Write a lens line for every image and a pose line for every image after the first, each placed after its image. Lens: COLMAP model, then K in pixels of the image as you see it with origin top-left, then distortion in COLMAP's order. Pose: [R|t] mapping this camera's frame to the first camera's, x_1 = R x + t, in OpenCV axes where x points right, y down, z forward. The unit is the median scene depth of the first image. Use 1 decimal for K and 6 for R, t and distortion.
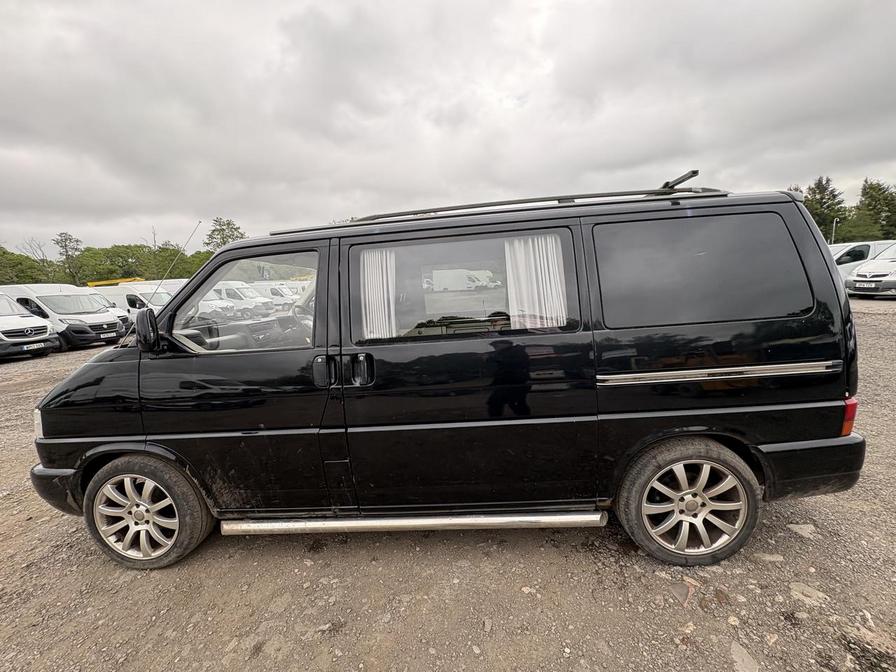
lens RADIAL K [[355.3, 0, 448.6], [0, 355.3, 336.6], [0, 0, 1]] dist [0.000938, 0.000029]
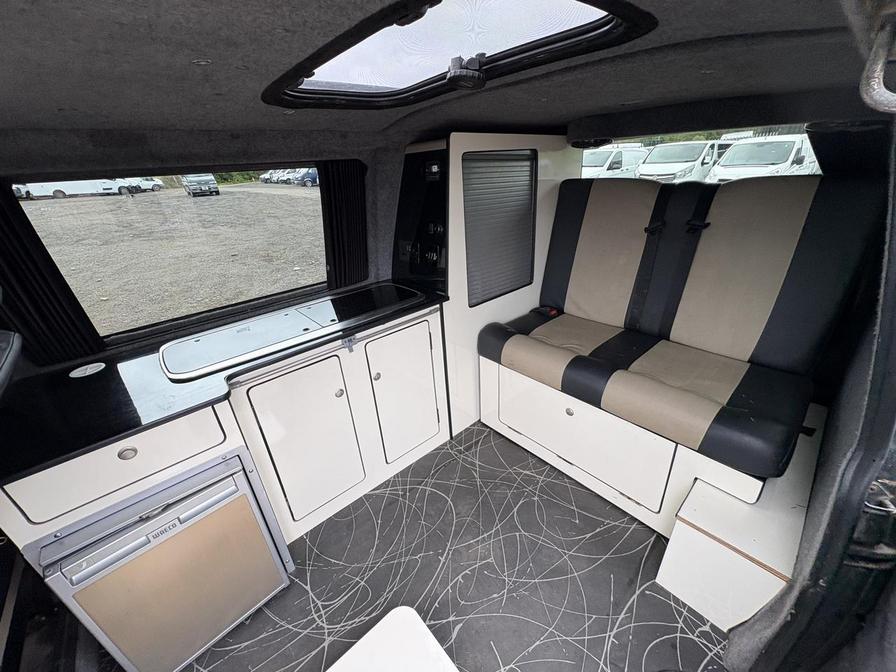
lens RADIAL K [[356.0, 0, 448.3], [0, 356.0, 337.3], [0, 0, 1]] dist [-0.002396, 0.000425]
pose [[0.705194, -0.279121, 0.651761, -0.008109], [0.099049, 0.949019, 0.299253, -0.026230], [-0.702062, -0.146475, 0.696889, 0.107439]]
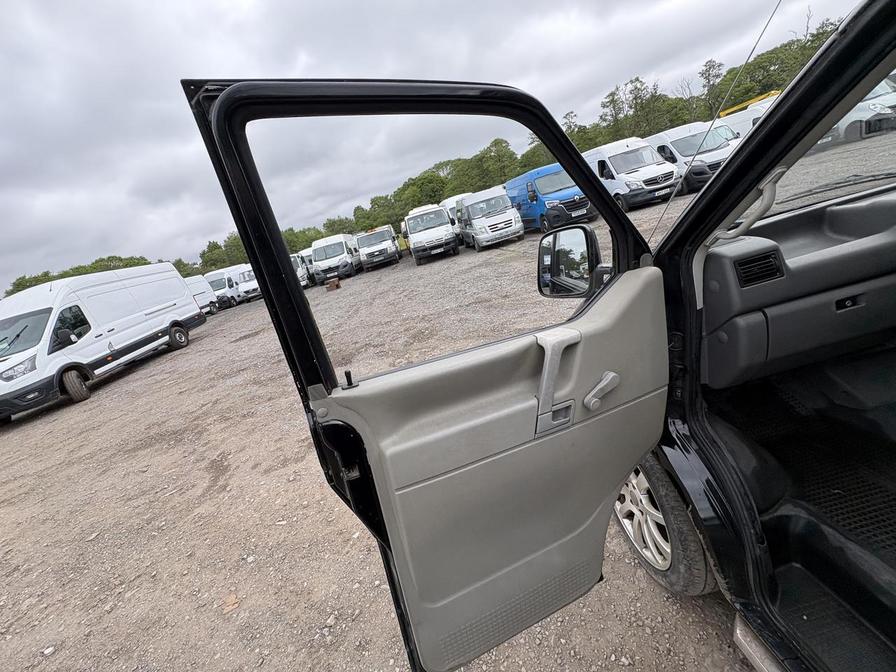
lens RADIAL K [[355.3, 0, 448.6], [0, 355.3, 336.6], [0, 0, 1]] dist [0.000938, 0.000029]
pose [[0.171402, 0.328456, -0.928837, -0.040037], [0.116963, 0.929337, 0.350217, -0.013040], [0.978234, -0.168668, 0.120873, 0.064988]]
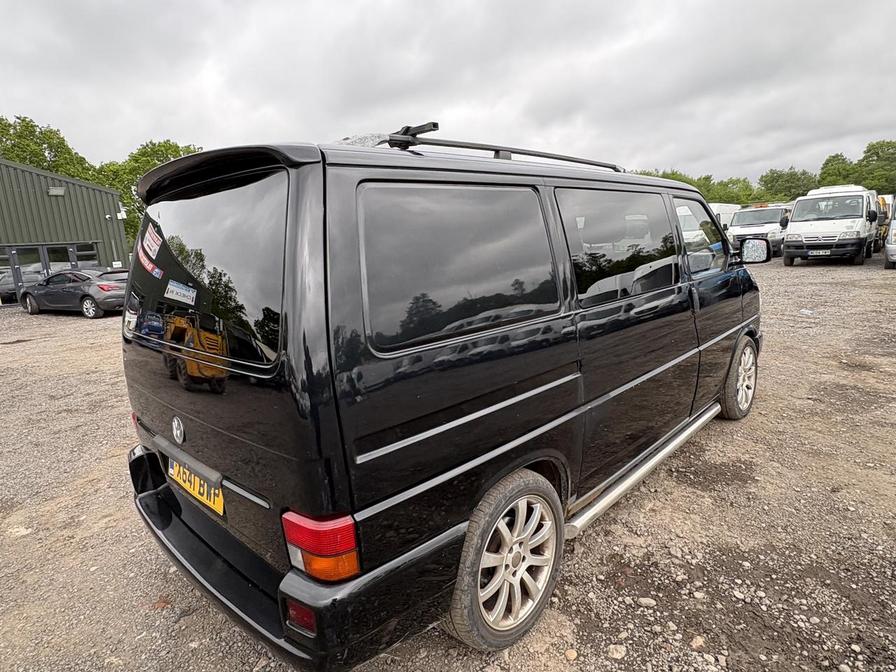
lens RADIAL K [[515.9, 0, 447.9], [0, 515.9, 330.1], [0, 0, 1]] dist [0.001715, 0.000488]
pose [[-0.639670, 0.233078, -0.732460, 0.154969], [0.001627, 0.953326, 0.301940, -0.046546], [0.768648, 0.191950, -0.610193, 0.246778]]
